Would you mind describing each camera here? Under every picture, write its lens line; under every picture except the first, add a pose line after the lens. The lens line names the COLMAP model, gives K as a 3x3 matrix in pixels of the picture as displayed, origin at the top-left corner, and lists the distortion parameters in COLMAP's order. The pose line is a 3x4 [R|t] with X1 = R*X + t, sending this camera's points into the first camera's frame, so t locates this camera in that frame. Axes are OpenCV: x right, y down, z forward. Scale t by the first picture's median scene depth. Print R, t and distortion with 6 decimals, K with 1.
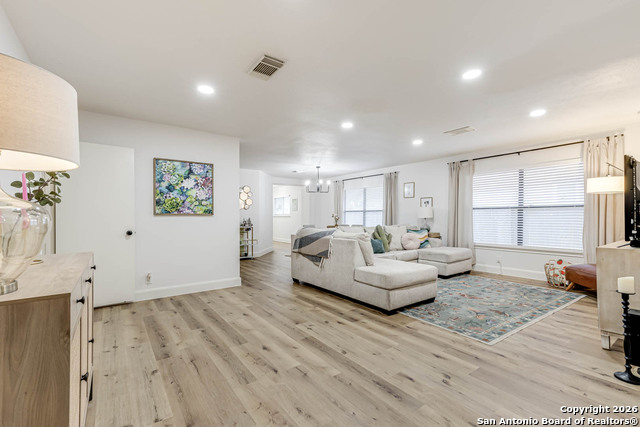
lens RADIAL K [[286.5, 0, 318.9], [0, 286.5, 216.6], [0, 0, 1]] dist [0.026714, 0.000082]
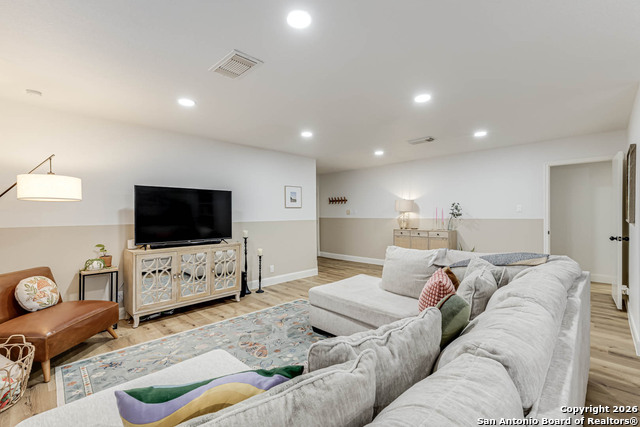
lens RADIAL K [[281.9, 0, 318.7], [0, 281.9, 214.2], [0, 0, 1]] dist [0.024820, -0.000129]
pose [[-0.986365, 0.013728, -0.163997, 0.384322], [0.012523, 0.999886, 0.008382, -0.035959], [0.164094, 0.006214, -0.986425, 1.355132]]
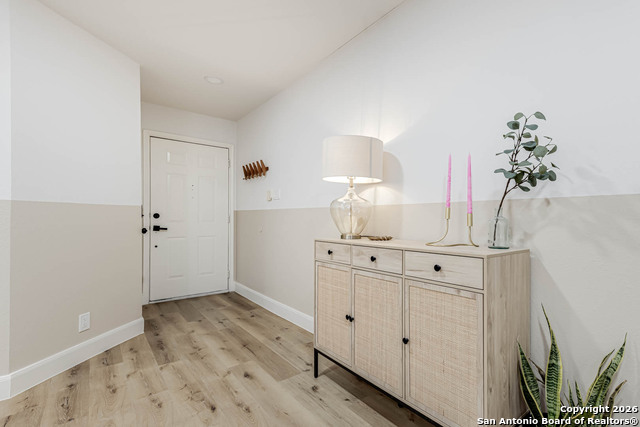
lens RADIAL K [[300.0, 0, 356.9], [0, 300.0, 218.4], [0, 0, 1]] dist [0.026668, 0.000150]
pose [[-0.996363, -0.004395, -0.085102, -0.169363], [-0.004838, 0.999976, 0.004996, 0.016067], [0.085078, 0.005389, -0.996360, 0.581487]]
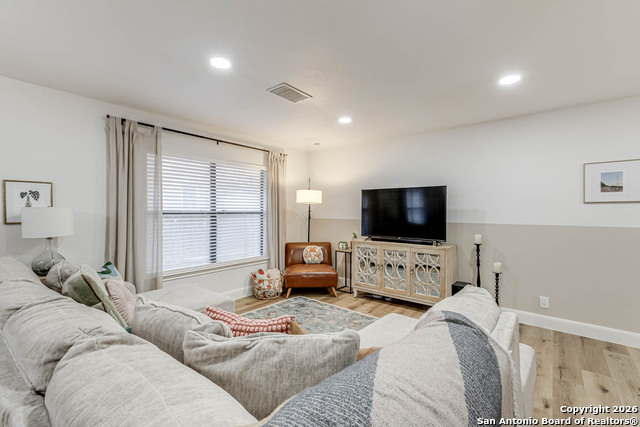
lens RADIAL K [[289.5, 0, 318.0], [0, 289.5, 211.3], [0, 0, 1]] dist [0.027076, 0.000144]
pose [[-0.256289, 0.007713, 0.966569, -0.124926], [0.001250, 0.999970, -0.007648, -0.031530], [-0.966599, -0.000752, -0.256291, 0.983367]]
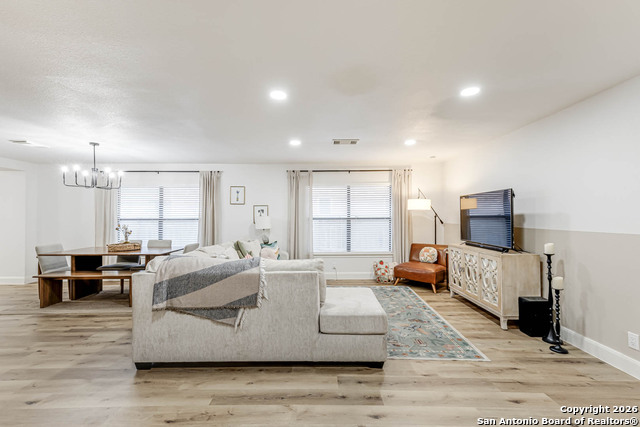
lens RADIAL K [[284.9, 0, 319.6], [0, 284.9, 216.3], [0, 0, 1]] dist [0.025364, 0.000192]
pose [[0.594599, 0.007247, 0.803990, -0.300126], [0.003664, 0.999925, -0.011723, -0.029199], [-0.804014, 0.009916, 0.594527, 0.444259]]
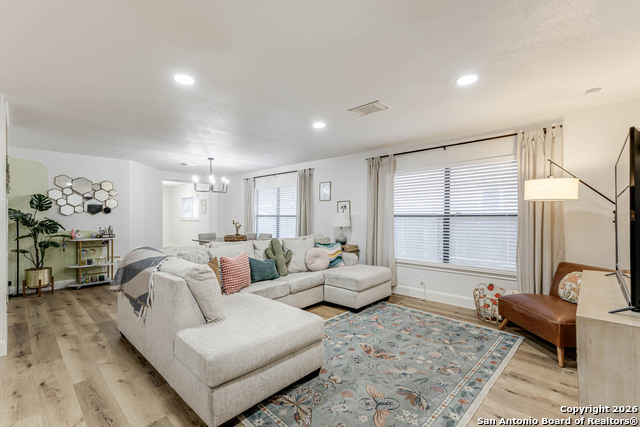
lens RADIAL K [[284.9, 0, 319.6], [0, 284.9, 216.3], [0, 0, 1]] dist [0.025364, 0.000192]
pose [[0.983701, 0.000879, 0.179808, 0.218128], [-0.000913, 1.000000, 0.000107, -0.031143], [-0.179808, -0.000269, 0.983702, 0.300150]]
